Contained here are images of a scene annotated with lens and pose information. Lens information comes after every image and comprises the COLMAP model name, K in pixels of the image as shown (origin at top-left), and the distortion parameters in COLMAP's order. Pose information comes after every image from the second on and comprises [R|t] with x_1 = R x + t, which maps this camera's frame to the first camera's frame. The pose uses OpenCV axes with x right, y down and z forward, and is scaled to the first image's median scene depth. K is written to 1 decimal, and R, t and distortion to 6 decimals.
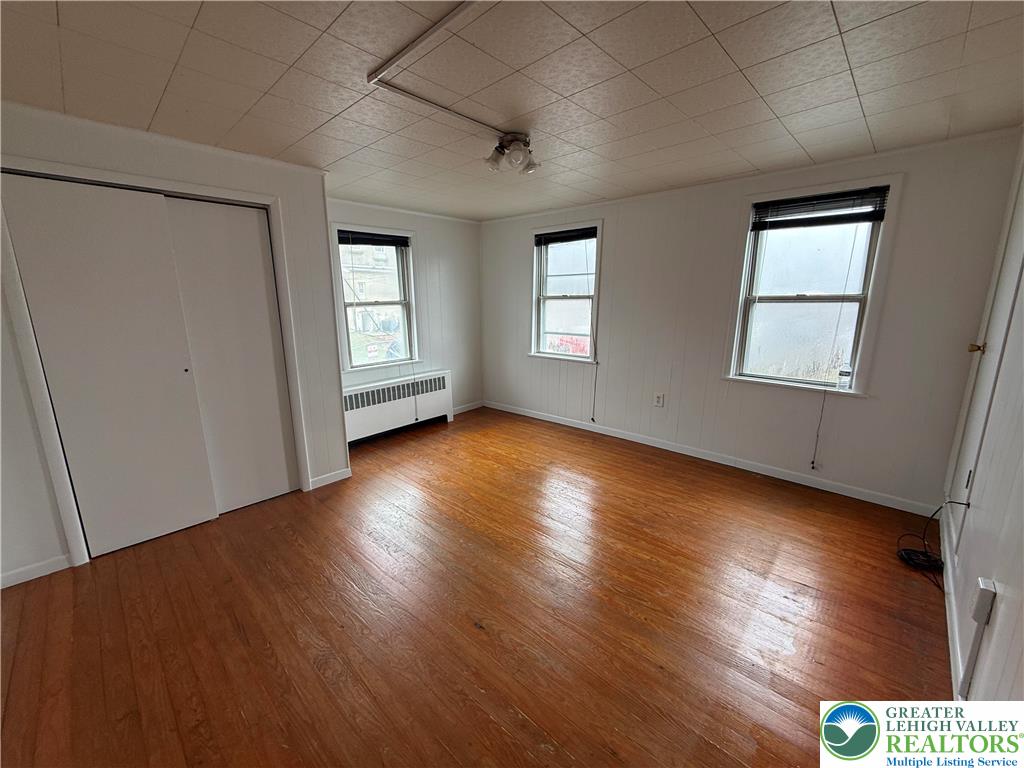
lens RADIAL K [[407.6, 0, 509.7], [0, 407.6, 385.3], [0, 0, 1]] dist [-0.002017, 0.000100]
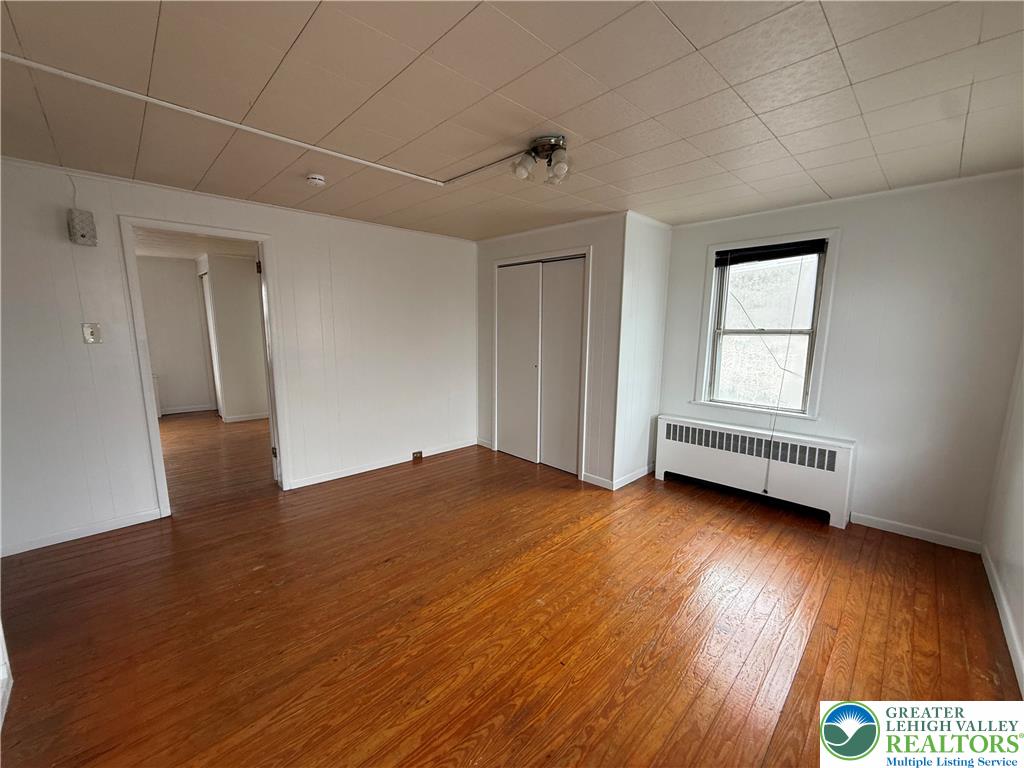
lens RADIAL K [[407.6, 0, 504.2], [0, 407.6, 385.3], [0, 0, 1]] dist [-0.002017, 0.000100]
pose [[-0.043616, 0.166625, -0.985055, 0.494441], [-0.213418, 0.961679, 0.172120, -0.128628], [0.975987, 0.217736, -0.006384, 0.533230]]
